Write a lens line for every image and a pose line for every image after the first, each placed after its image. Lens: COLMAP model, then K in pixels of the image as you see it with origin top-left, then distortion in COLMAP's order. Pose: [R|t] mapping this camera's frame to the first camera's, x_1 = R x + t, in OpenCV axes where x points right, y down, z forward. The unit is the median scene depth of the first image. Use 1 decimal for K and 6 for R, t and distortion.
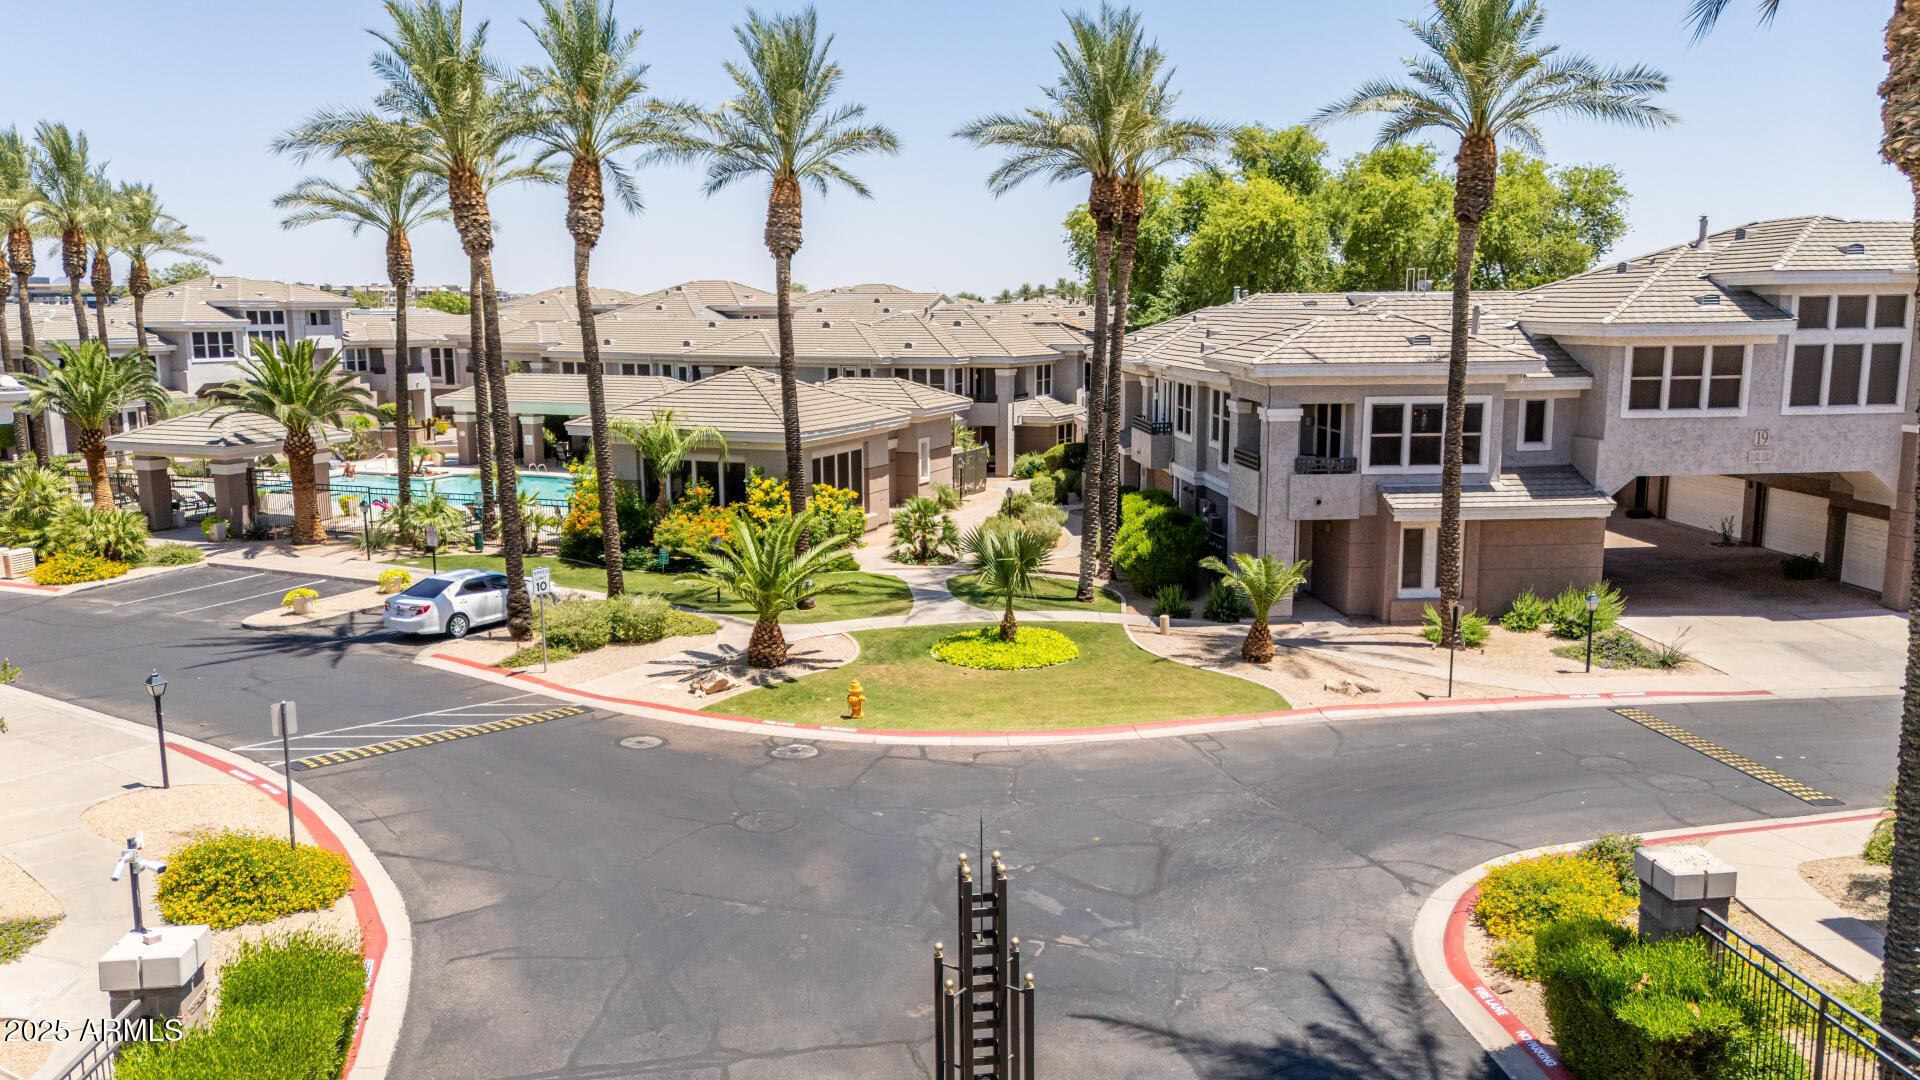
lens RADIAL K [[1414.8, 0, 960.0], [0, 1414.8, 540.0], [0, 0, 1]] dist [0.086834, -0.107712]
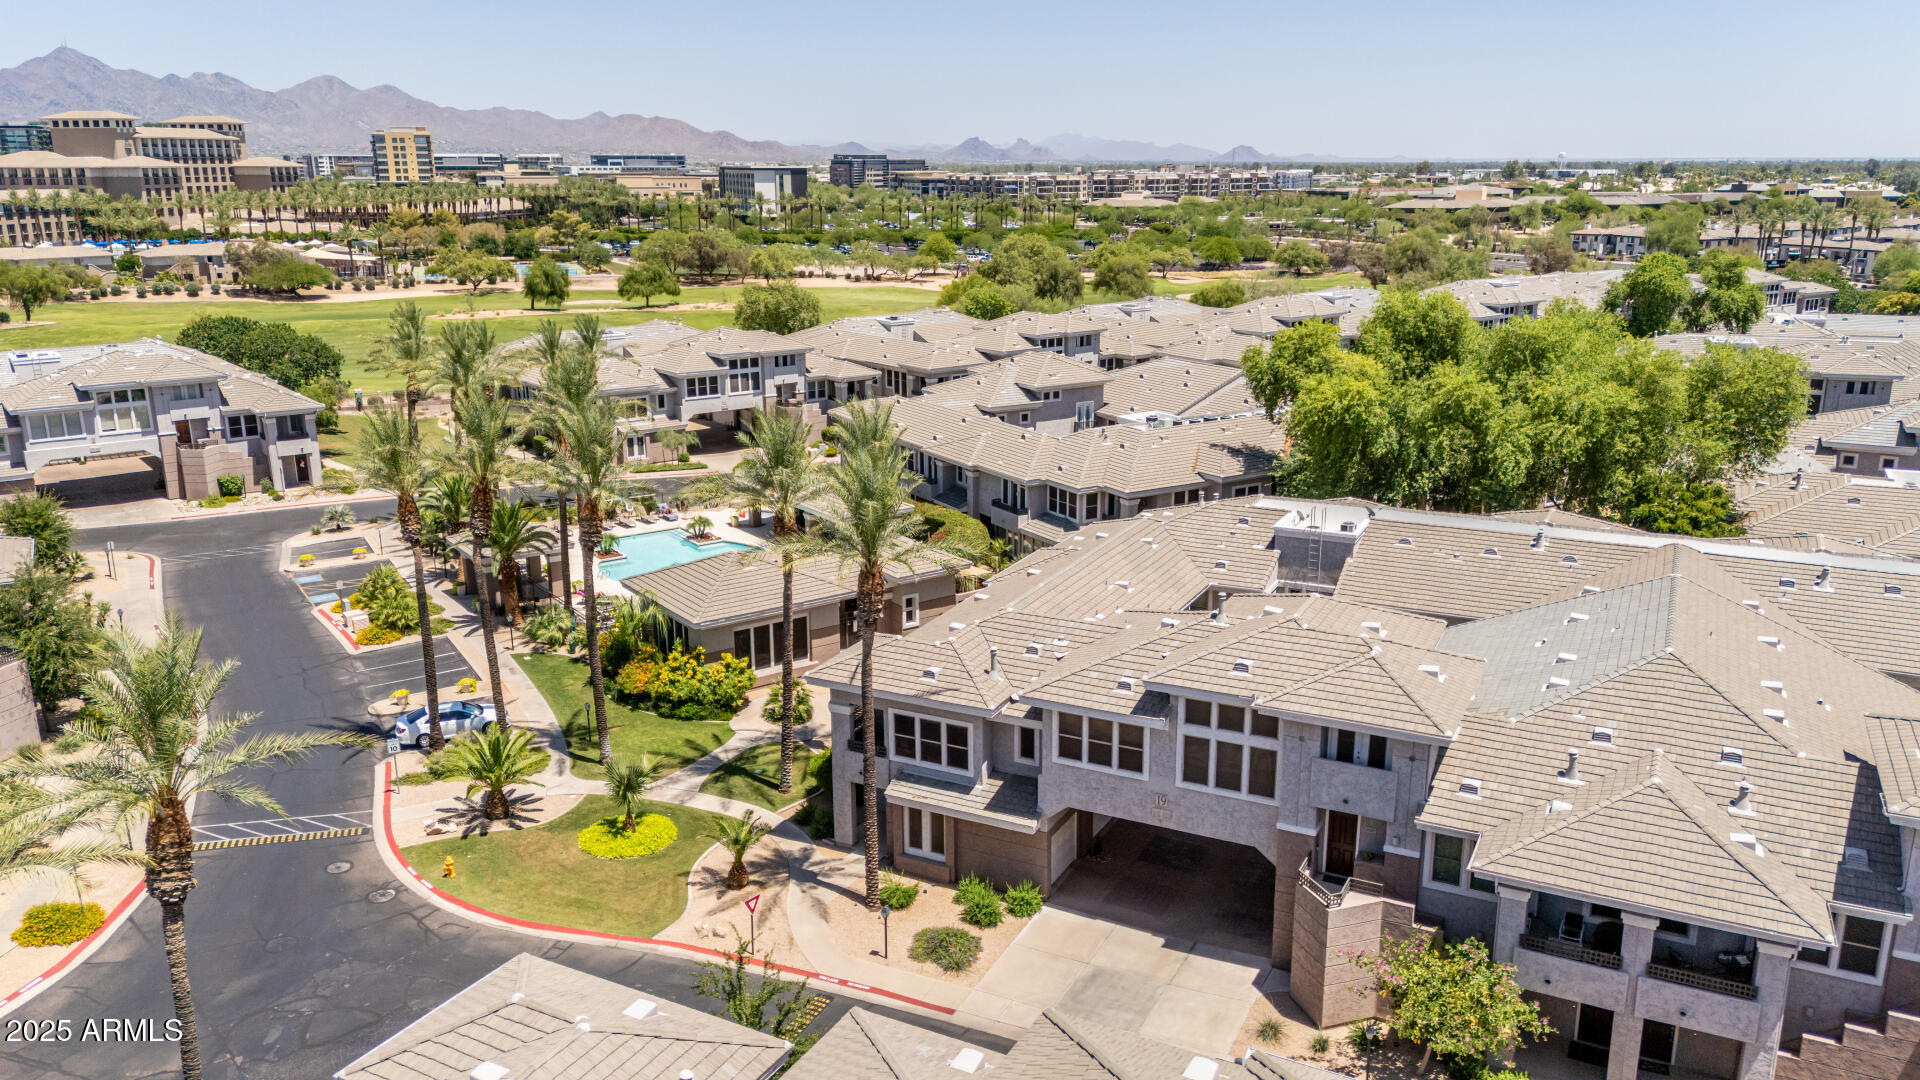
lens RADIAL K [[1402.2, 0, 960.0], [0, 1402.2, 540.0], [0, 0, 1]] dist [0.093703, -0.104581]
pose [[0.847742, 0.138118, -0.512111, 1.007453], [-0.086221, 0.988544, 0.123884, -0.431195], [0.523355, -0.060867, 0.849938, -0.114064]]
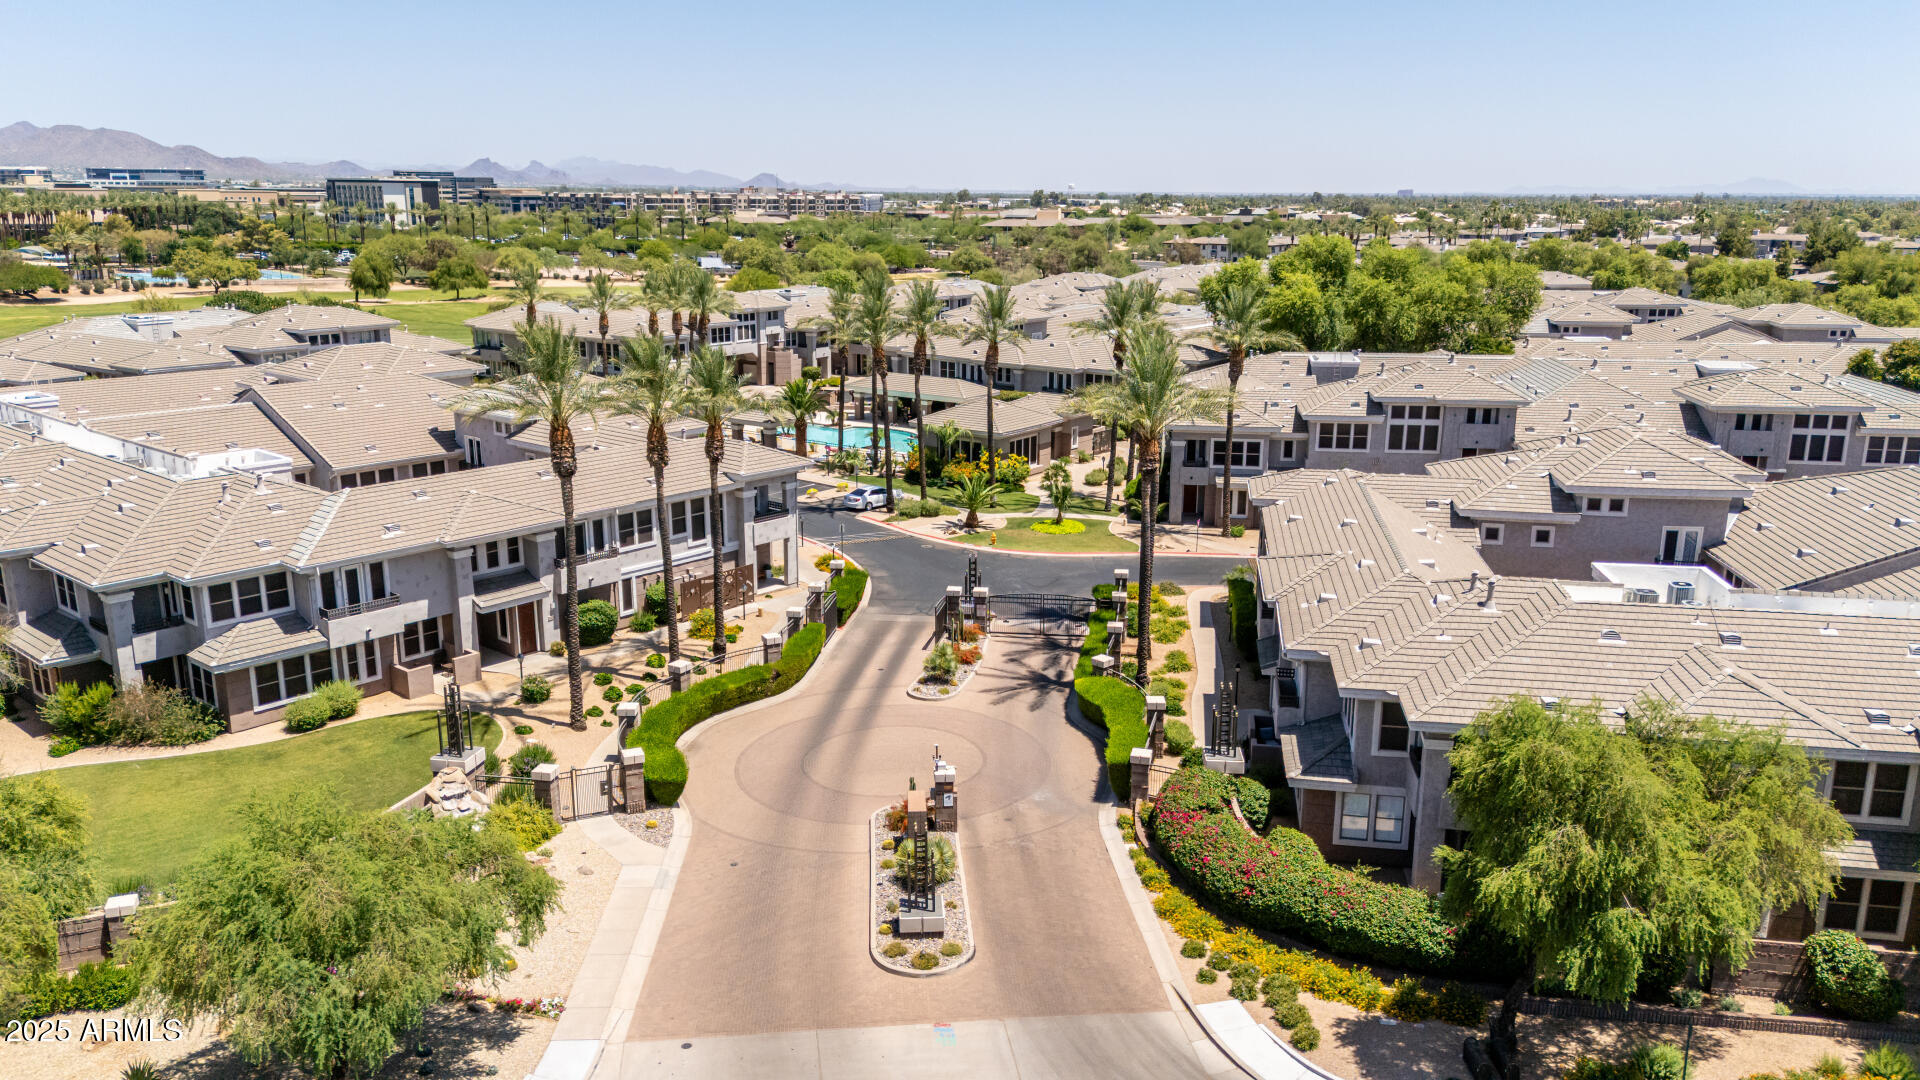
lens RADIAL K [[1402.2, 0, 960.0], [0, 1402.2, 540.0], [0, 0, 1]] dist [0.093703, -0.104581]
pose [[0.972842, 0.064945, -0.222173, 0.411551], [-0.047015, 0.995265, 0.085066, -0.109801], [0.226645, -0.072311, 0.971289, -1.540017]]
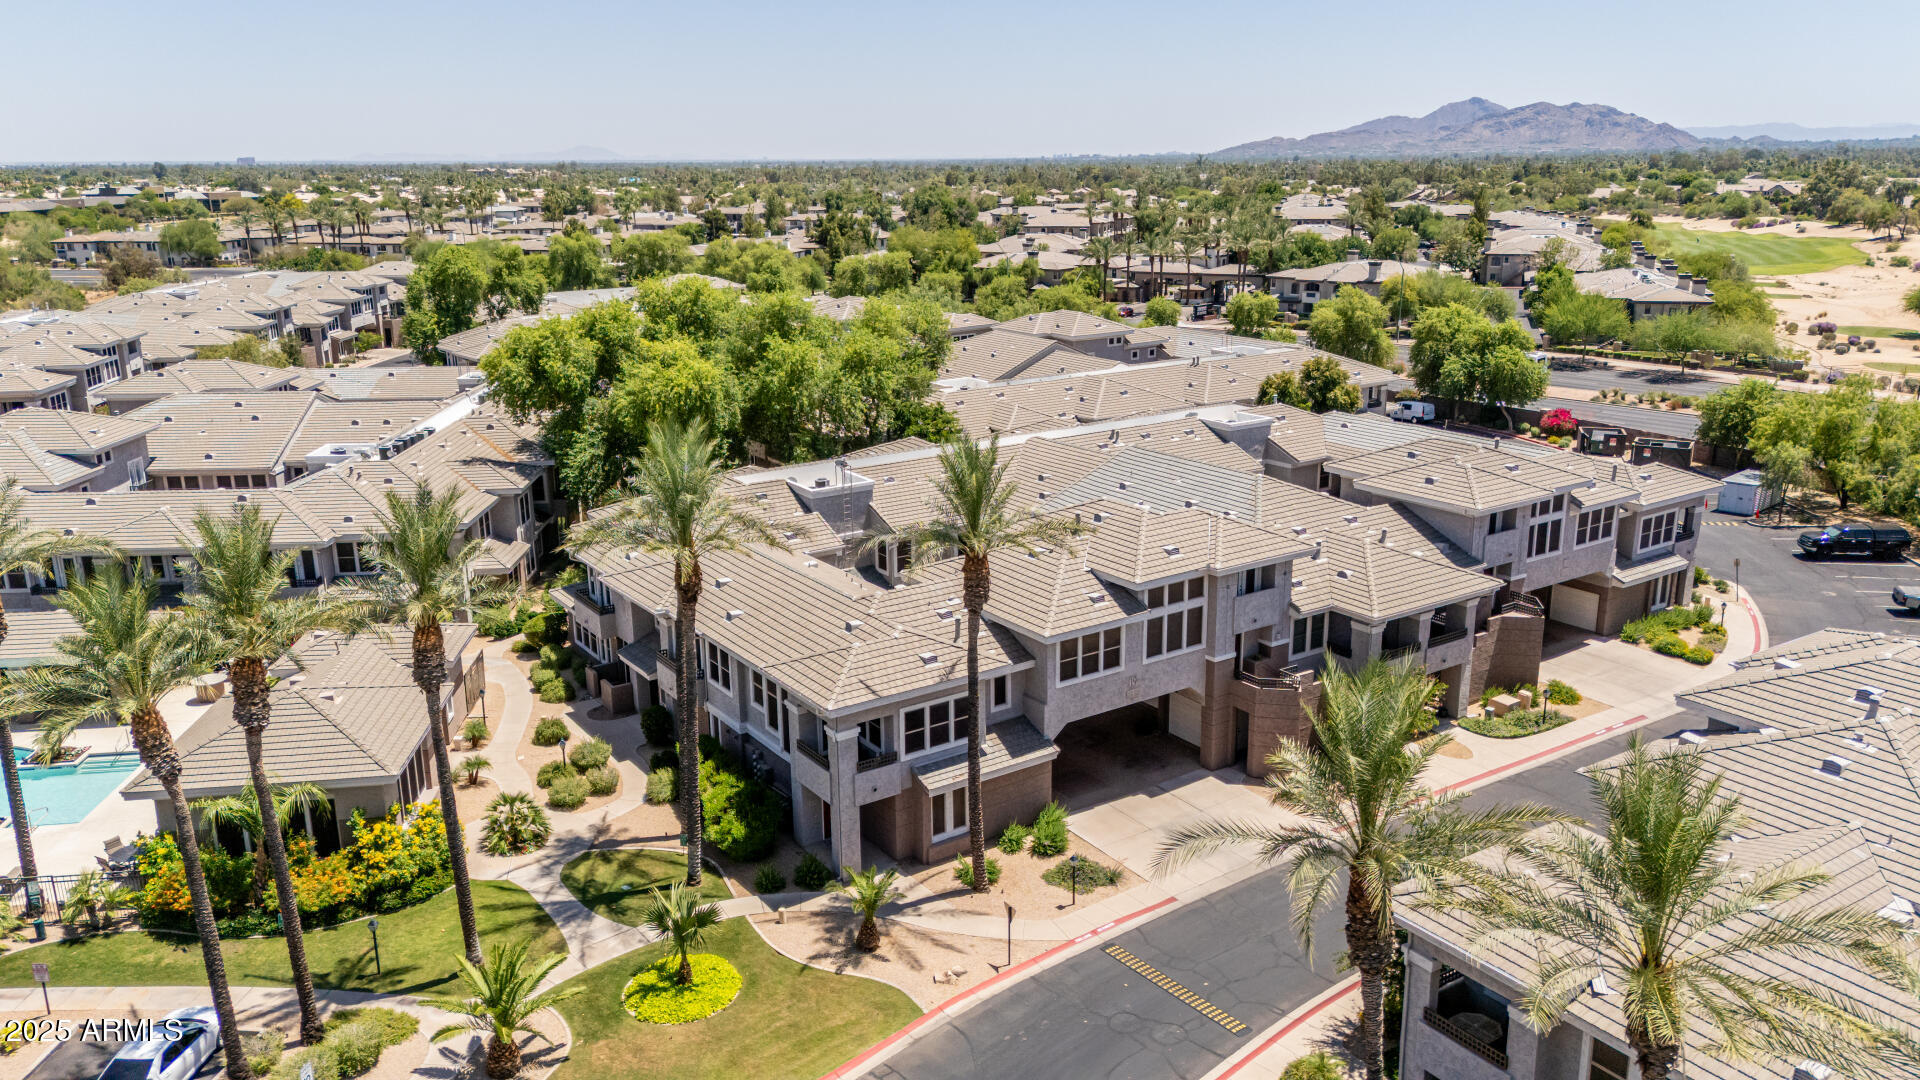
lens RADIAL K [[1430.4, 0, 1030.1], [0, 1430.4, 524.1], [0, 0, 1]] dist [0.012204, -0.006903]
pose [[0.850859, -0.122912, 0.510815, -0.278603], [0.079345, 0.991160, 0.106328, -0.403055], [-0.519369, -0.049939, 0.853090, -0.211631]]
